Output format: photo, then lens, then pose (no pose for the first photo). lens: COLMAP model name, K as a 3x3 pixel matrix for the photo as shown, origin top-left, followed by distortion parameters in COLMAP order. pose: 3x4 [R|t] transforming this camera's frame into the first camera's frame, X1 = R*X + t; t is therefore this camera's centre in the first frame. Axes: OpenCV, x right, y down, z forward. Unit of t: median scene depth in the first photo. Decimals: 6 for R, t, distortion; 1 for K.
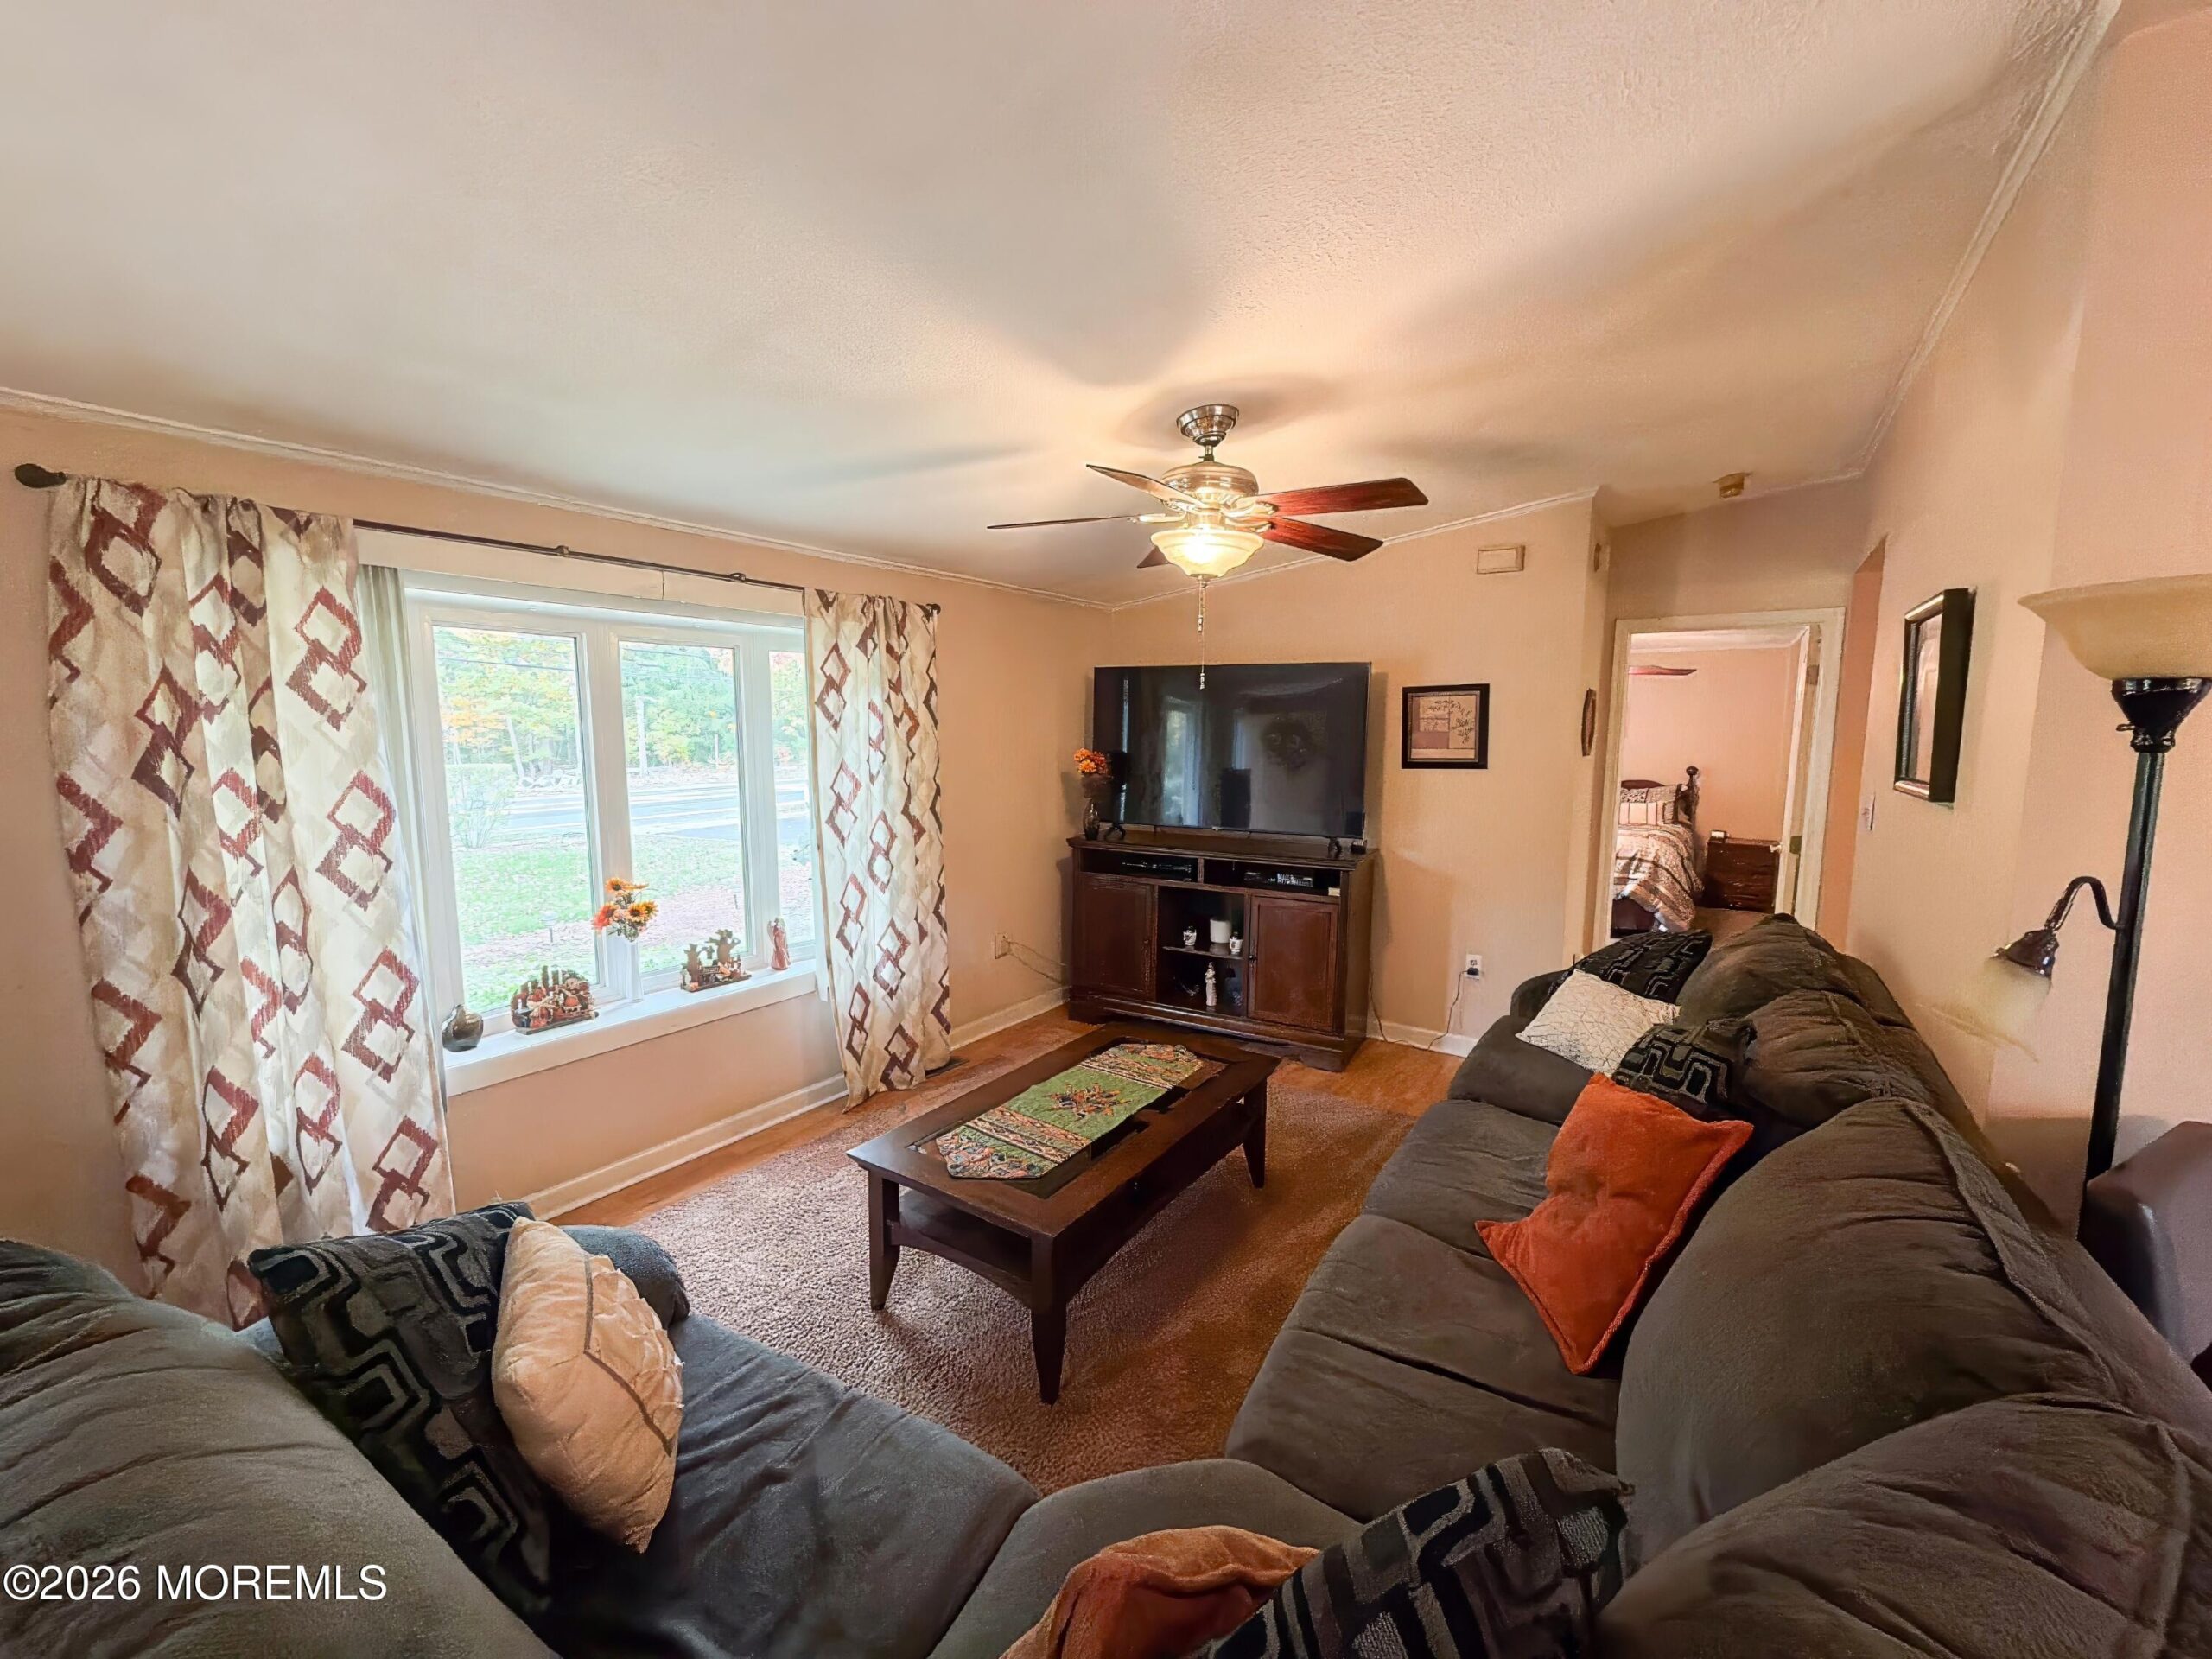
lens RADIAL K [[883.2, 0, 1113.4], [0, 883.2, 826.8], [0, 0, 1]] dist [-0.000395, -0.000149]
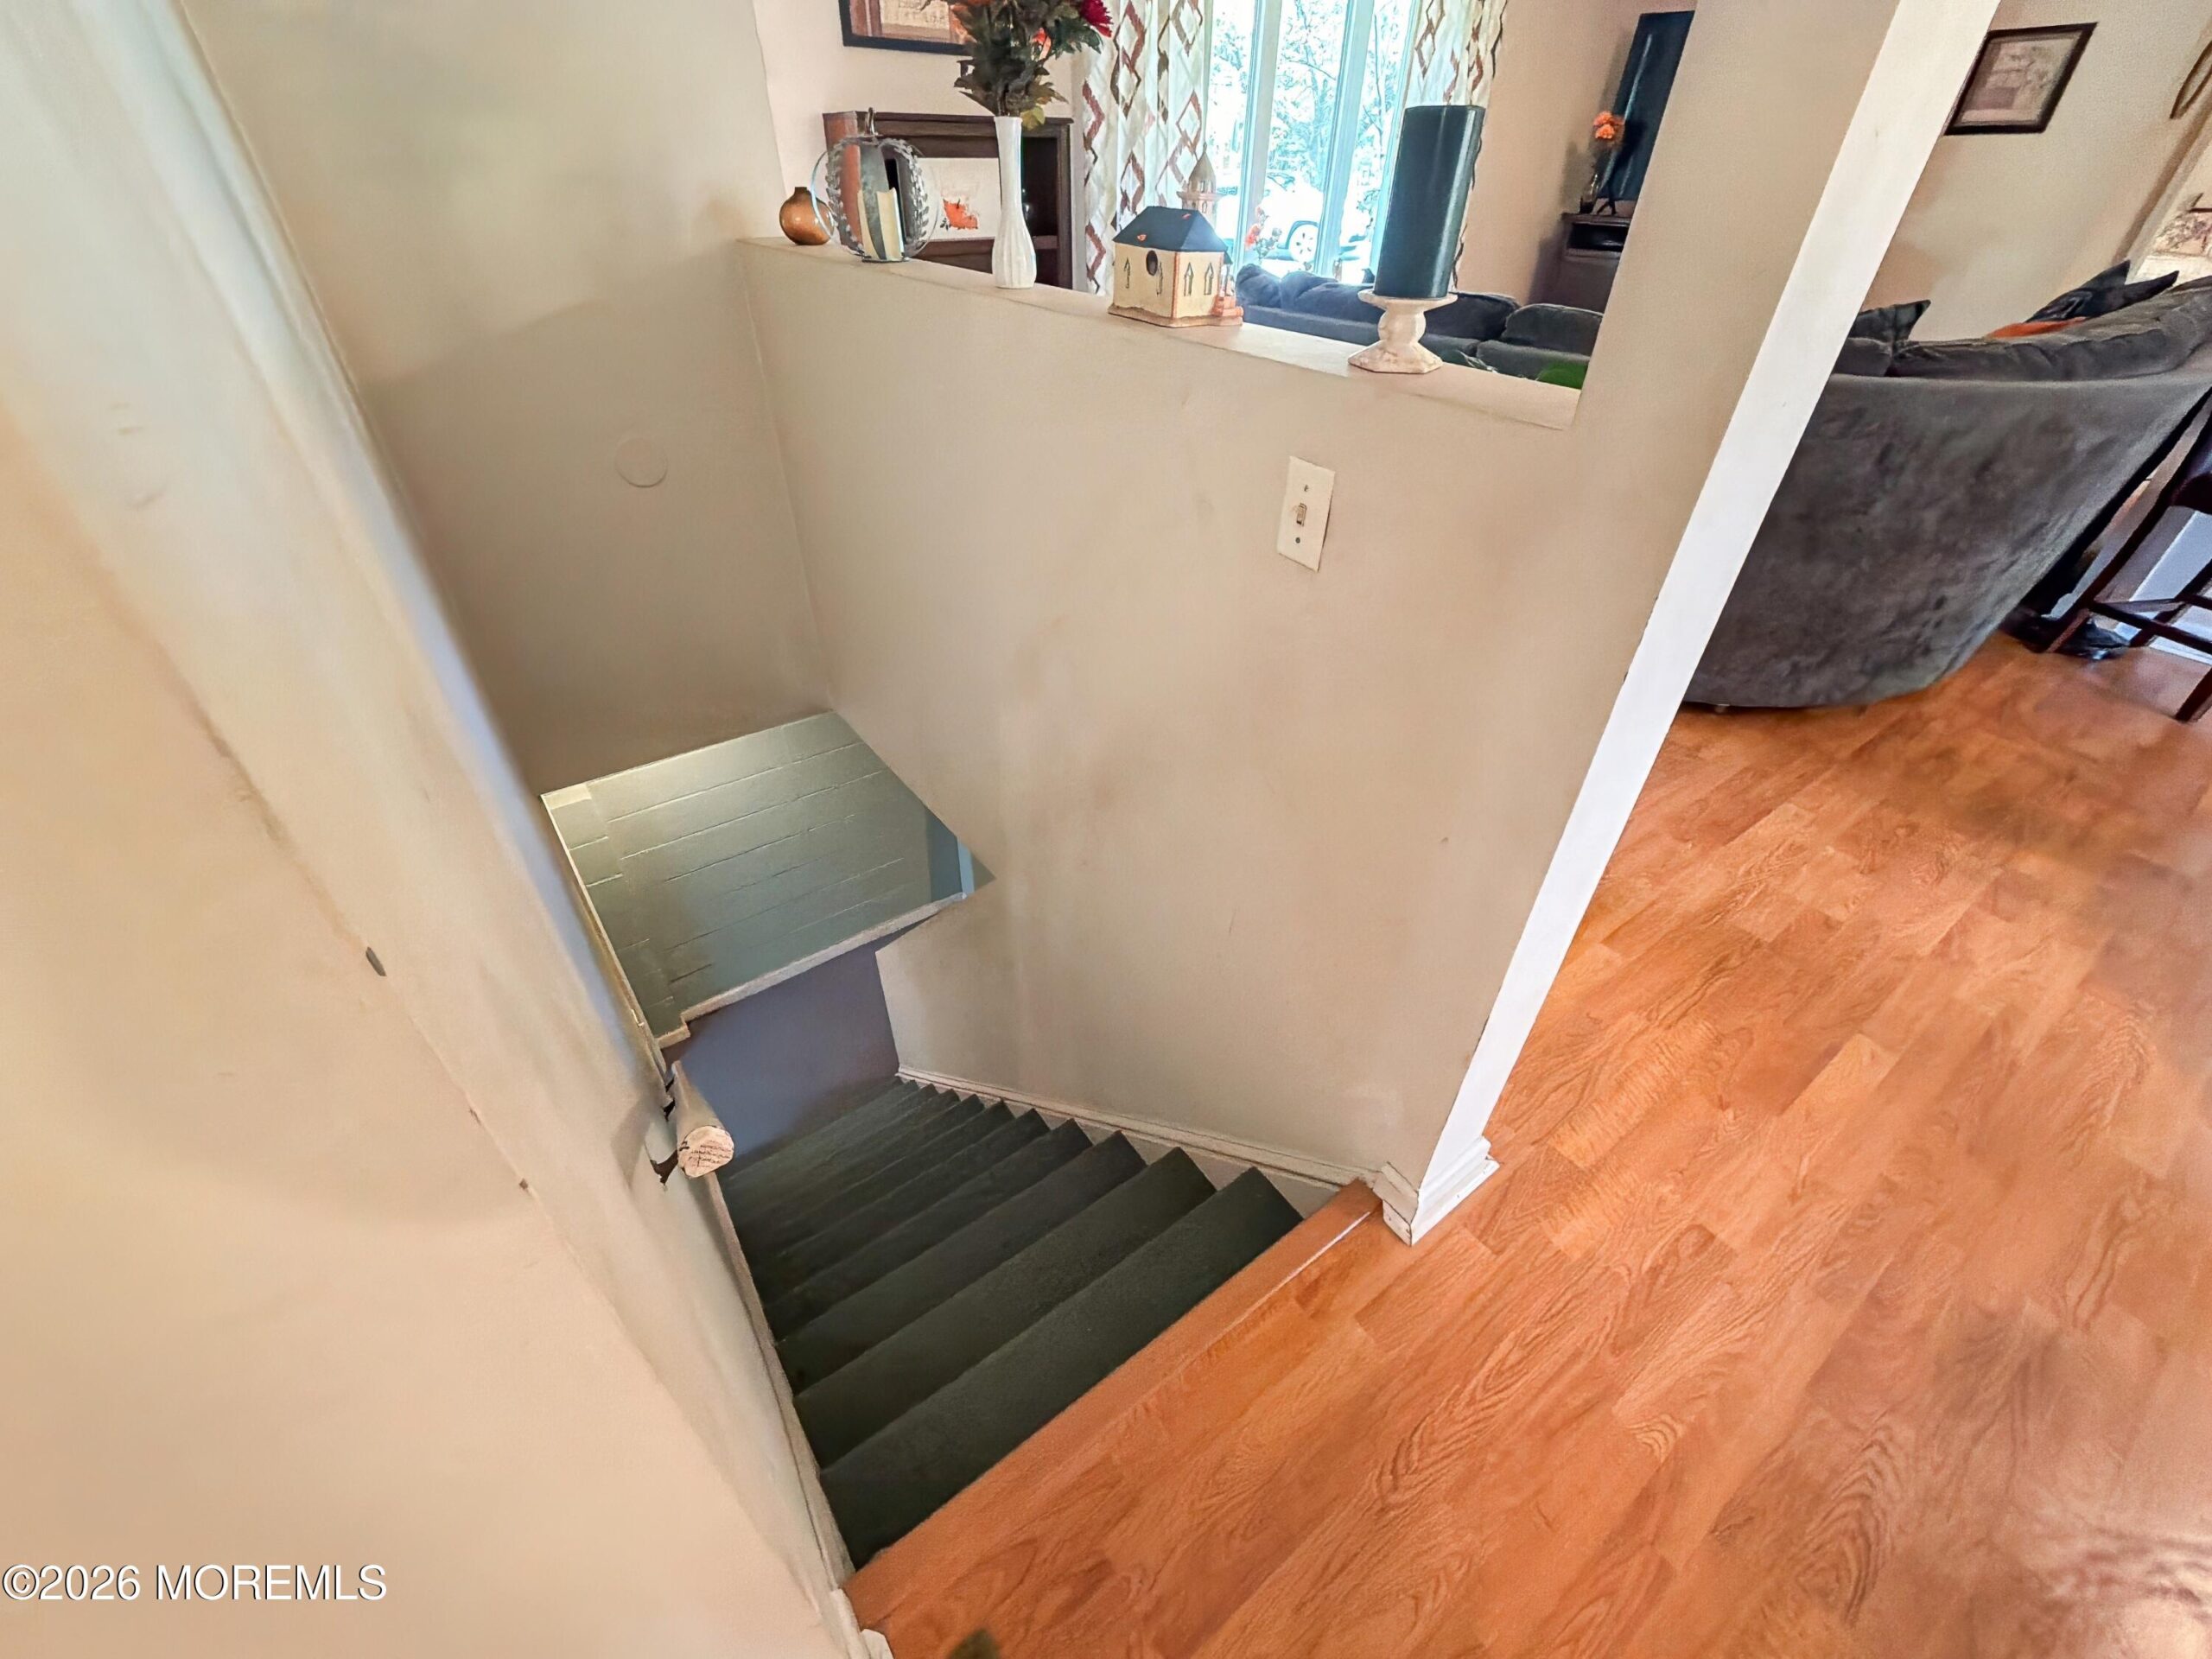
lens RADIAL K [[887.4, 0, 1105.0], [0, 887.4, 828.2], [0, 0, 1]] dist [-0.000677, -0.000205]
pose [[0.942392, 0.213367, -0.257627, -0.274786], [-0.050635, 0.852276, 0.520636, 0.237760], [0.330656, -0.477598, 0.813982, -0.967737]]
